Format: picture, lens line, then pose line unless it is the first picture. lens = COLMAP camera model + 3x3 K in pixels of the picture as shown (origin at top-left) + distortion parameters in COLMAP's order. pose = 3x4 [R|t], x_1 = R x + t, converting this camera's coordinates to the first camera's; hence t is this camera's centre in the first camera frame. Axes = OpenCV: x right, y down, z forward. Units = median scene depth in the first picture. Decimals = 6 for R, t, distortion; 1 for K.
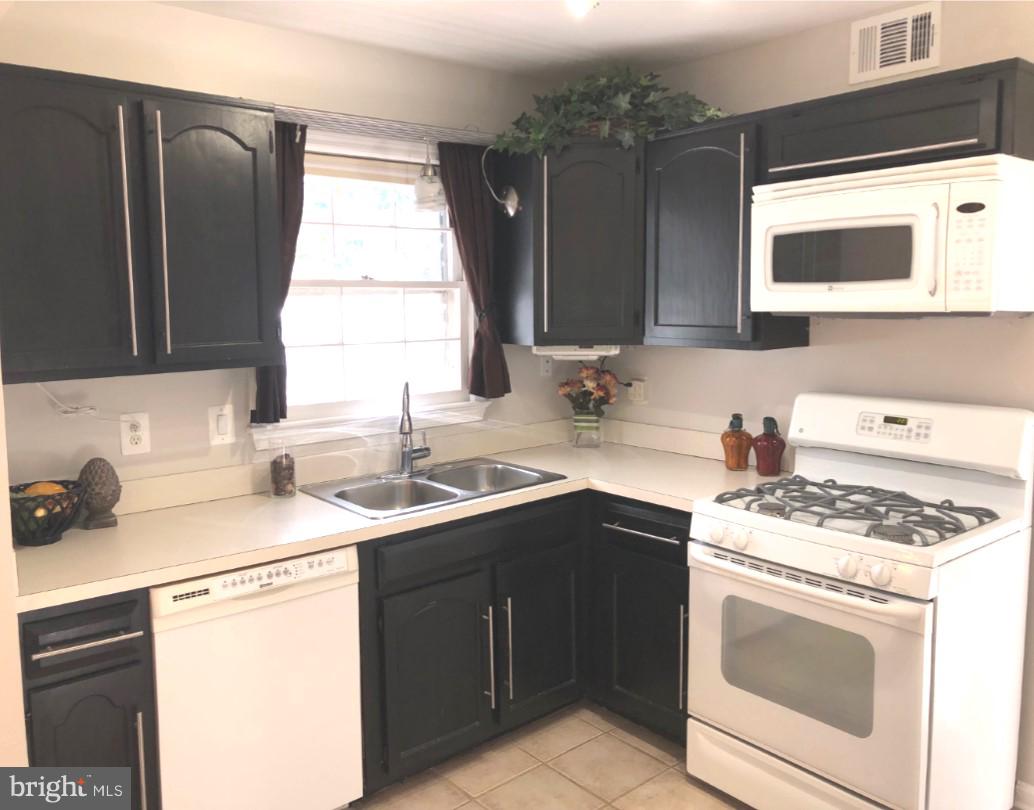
lens RADIAL K [[879.4, 0, 516.0], [0, 879.4, 404.9], [0, 0, 1]] dist [-0.005501, 0.000934]
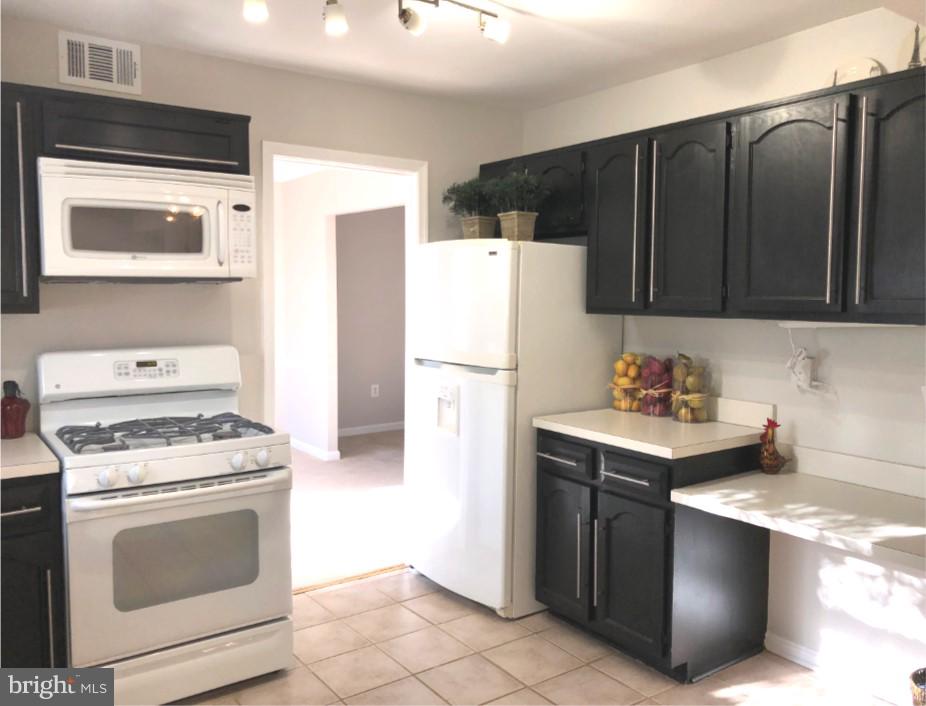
lens RADIAL K [[750.6, 0, 461.3], [0, 750.6, 350.1], [0, 0, 1]] dist [0.006968, 0.014074]
pose [[0.072867, -0.062410, 0.995387, -0.637152], [0.119956, 0.991343, 0.053375, -0.005882], [-0.990102, 0.115513, 0.079723, 0.470529]]
